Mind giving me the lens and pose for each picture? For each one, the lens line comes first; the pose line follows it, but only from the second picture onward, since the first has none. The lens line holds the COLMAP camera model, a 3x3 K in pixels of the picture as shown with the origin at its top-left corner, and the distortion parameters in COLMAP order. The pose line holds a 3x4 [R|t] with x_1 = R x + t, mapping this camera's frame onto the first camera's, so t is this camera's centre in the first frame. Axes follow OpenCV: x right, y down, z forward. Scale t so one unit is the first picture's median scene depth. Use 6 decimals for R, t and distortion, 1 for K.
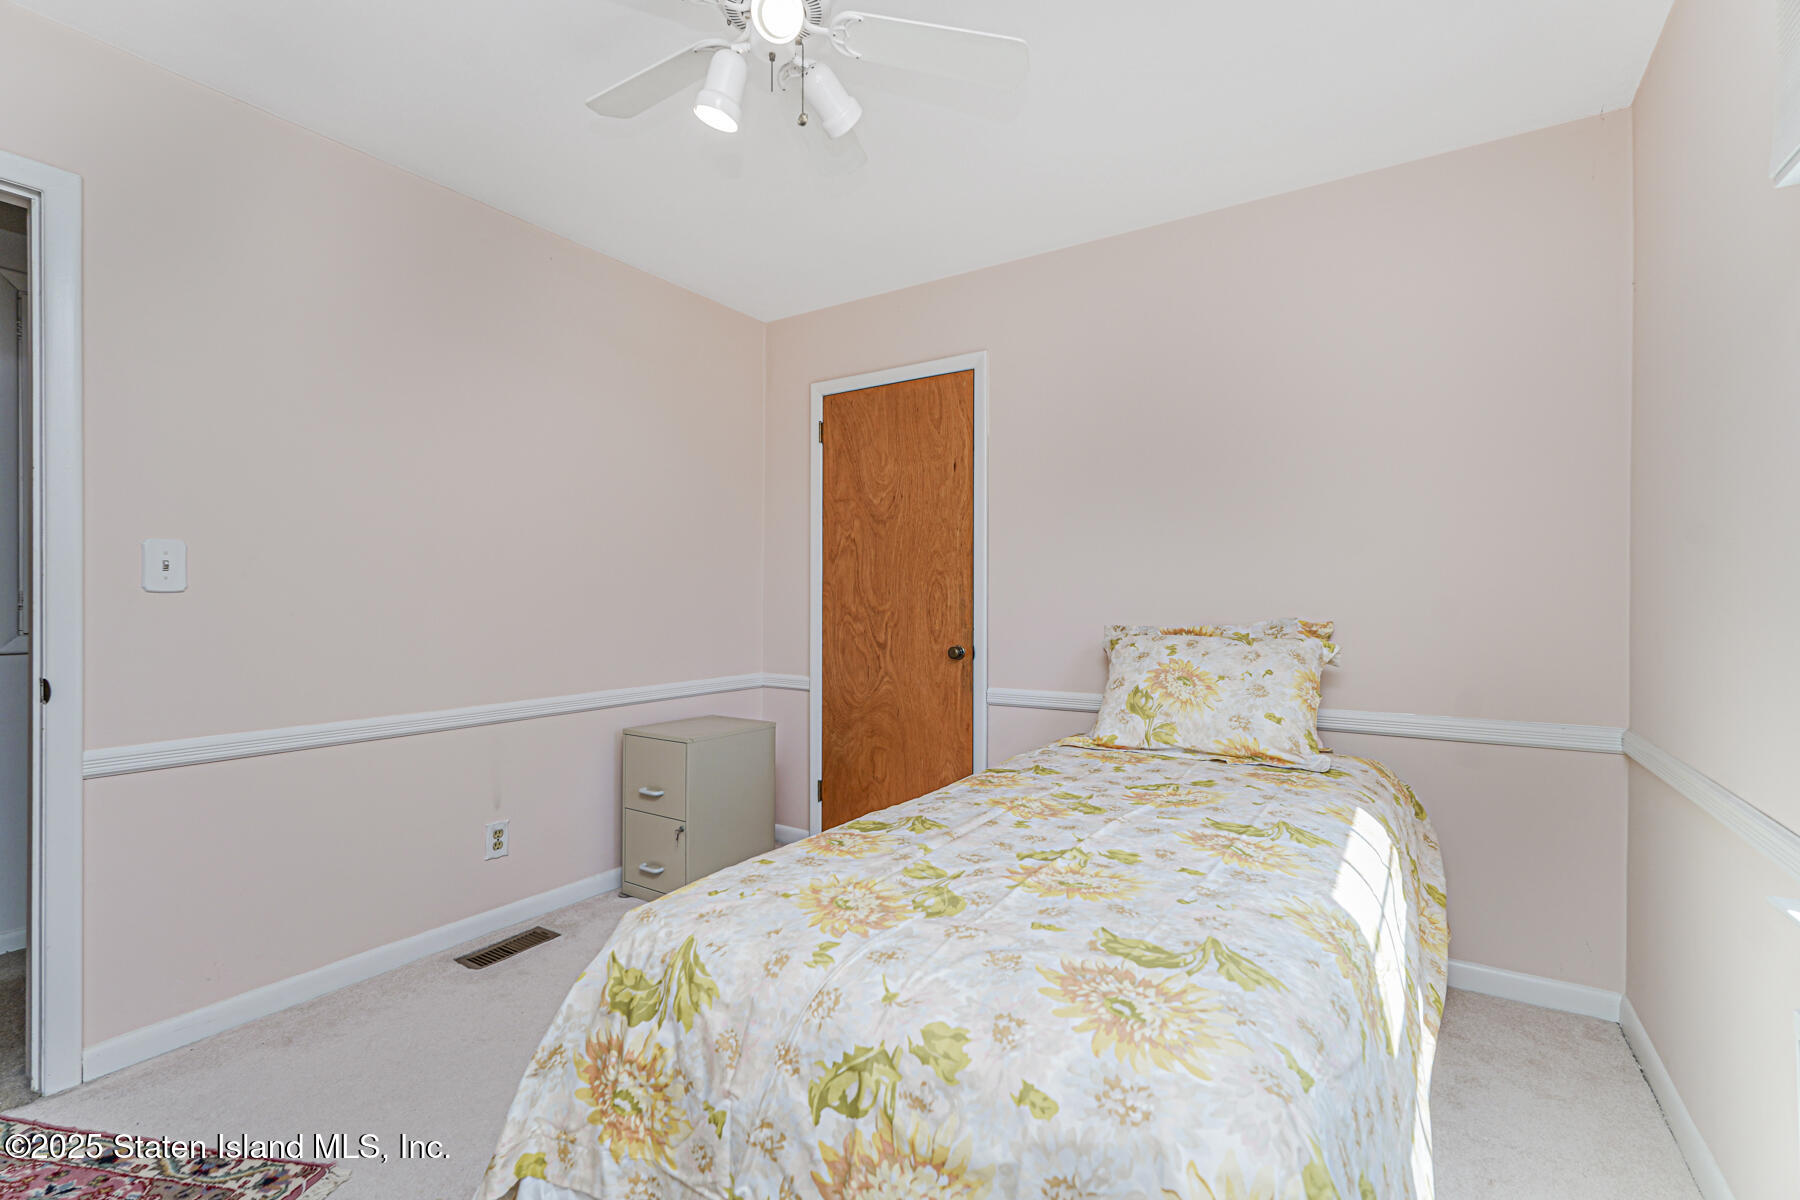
lens RADIAL K [[824.8, 0, 935.7], [0, 824.8, 601.7], [0, 0, 1]] dist [-0.001171, 0.003449]
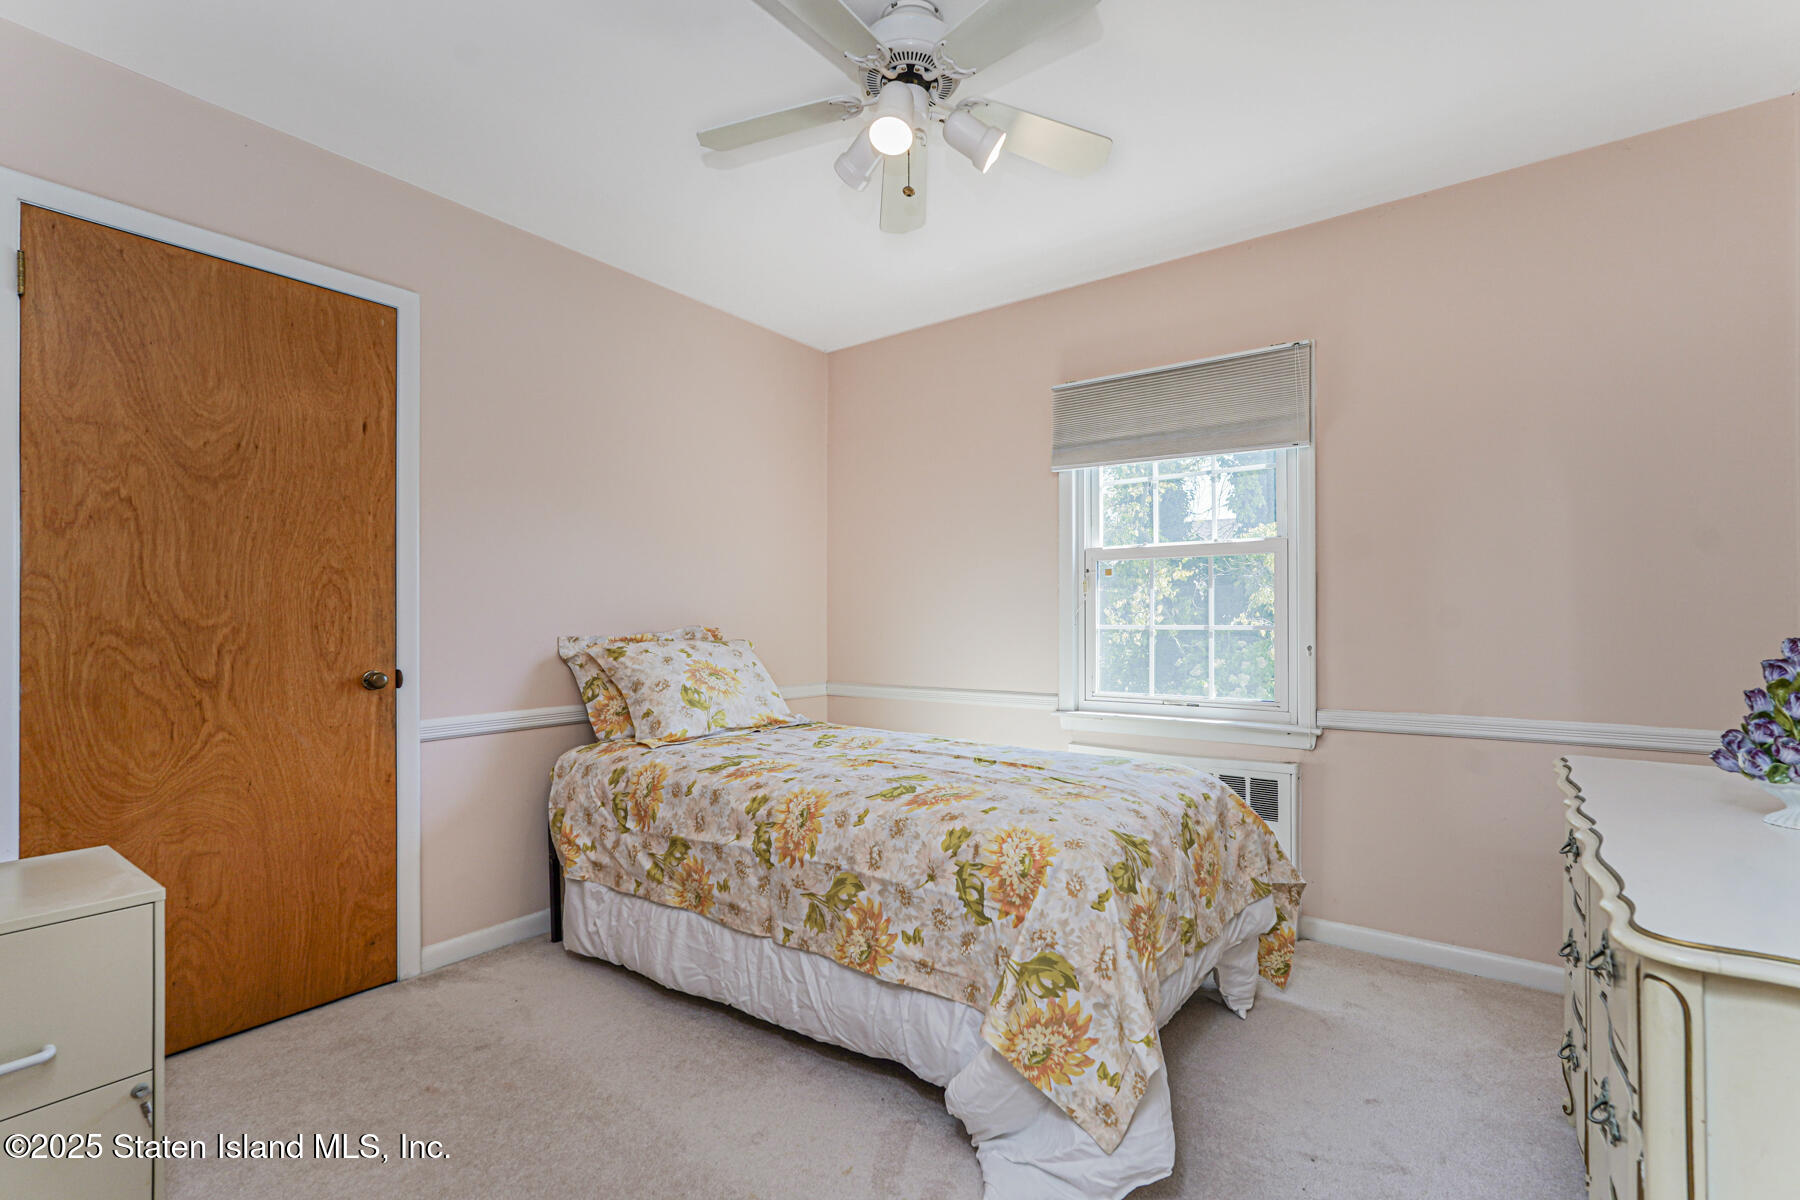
lens RADIAL K [[824.8, 0, 894.5], [0, 824.8, 604.6], [0, 0, 1]] dist [-0.001171, 0.003449]
pose [[0.052198, 0.015113, 0.998522, -0.672394], [0.002447, 0.999881, -0.015261, 0.005868], [-0.998634, 0.003240, 0.052155, 0.482987]]
